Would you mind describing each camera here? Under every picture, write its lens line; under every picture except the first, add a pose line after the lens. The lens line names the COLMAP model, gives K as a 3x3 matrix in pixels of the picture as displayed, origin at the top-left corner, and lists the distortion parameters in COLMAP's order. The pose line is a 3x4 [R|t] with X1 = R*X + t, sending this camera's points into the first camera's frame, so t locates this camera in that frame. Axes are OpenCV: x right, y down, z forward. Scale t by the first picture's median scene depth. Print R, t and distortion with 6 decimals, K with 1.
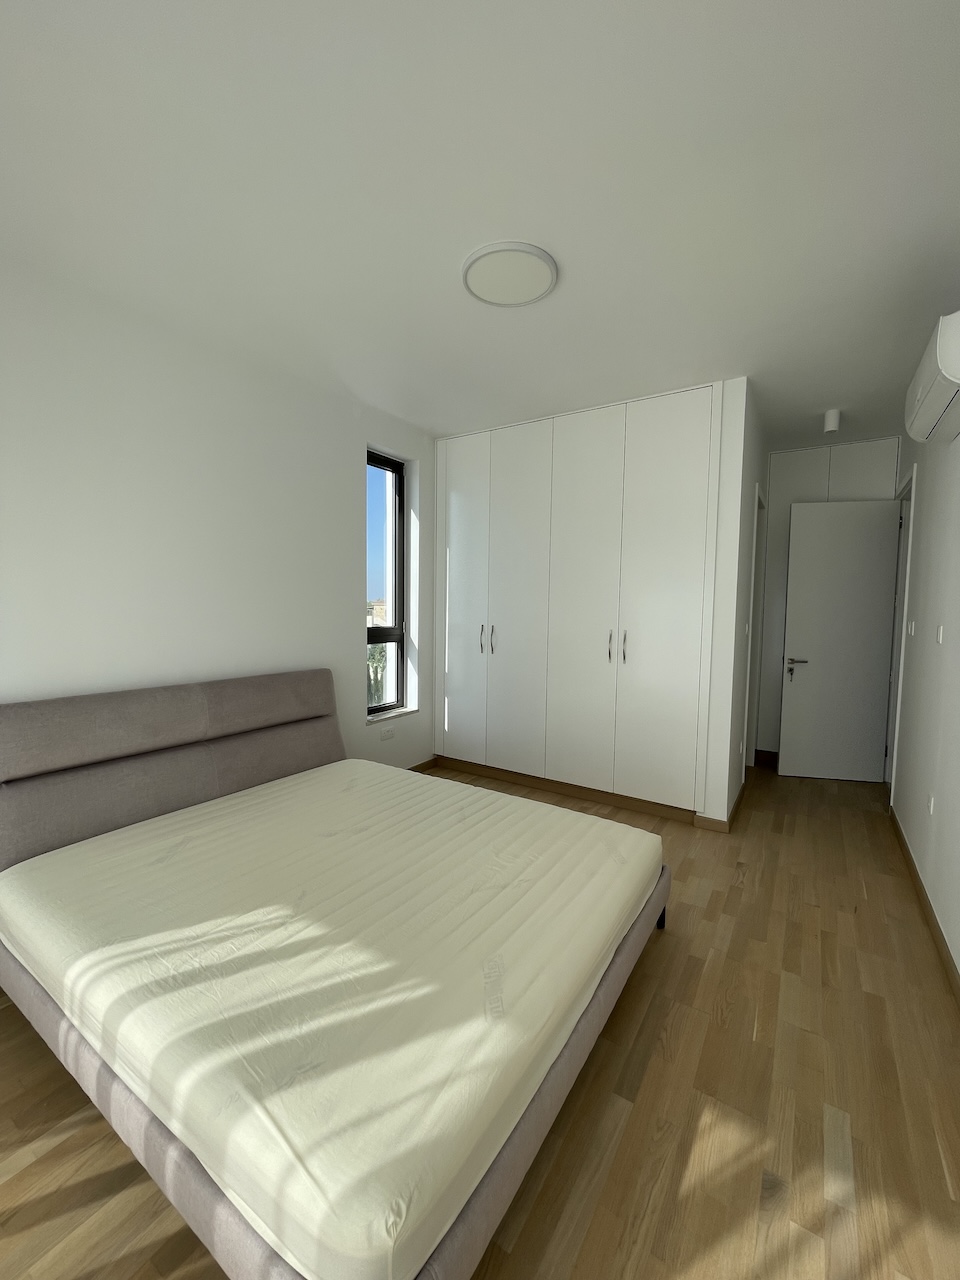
lens RADIAL K [[518.5, 0, 484.7], [0, 518.5, 634.3], [0, 0, 1]] dist [0.002201, -0.000327]
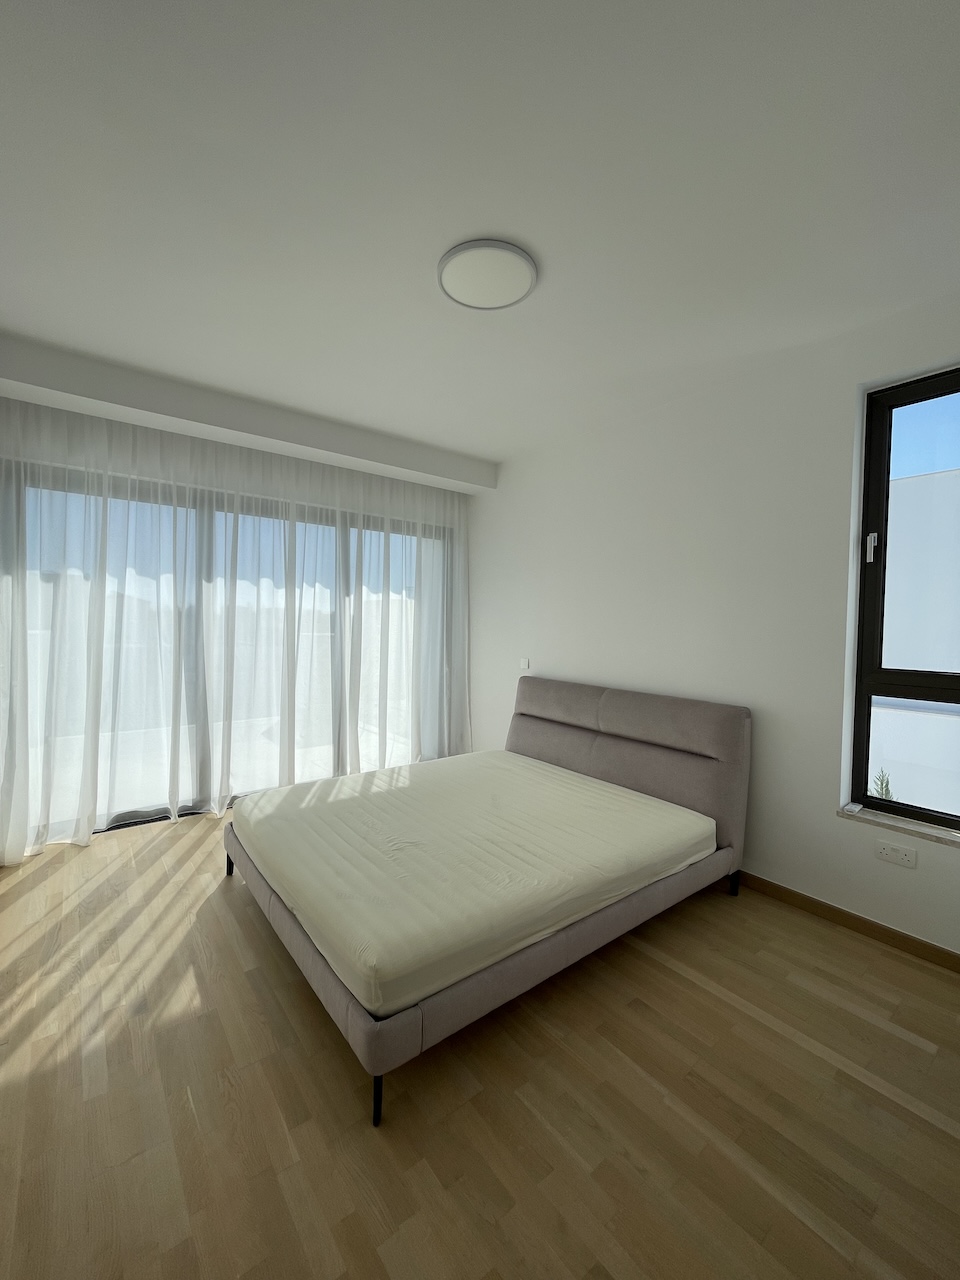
lens RADIAL K [[518.5, 0, 485.6], [0, 518.5, 633.9], [0, 0, 1]] dist [0.002201, -0.000327]
pose [[-0.325009, 0.002648, -0.945707, 1.438531], [-0.075228, 0.996755, 0.028644, -0.107163], [0.942714, 0.080453, -0.323755, 2.047396]]
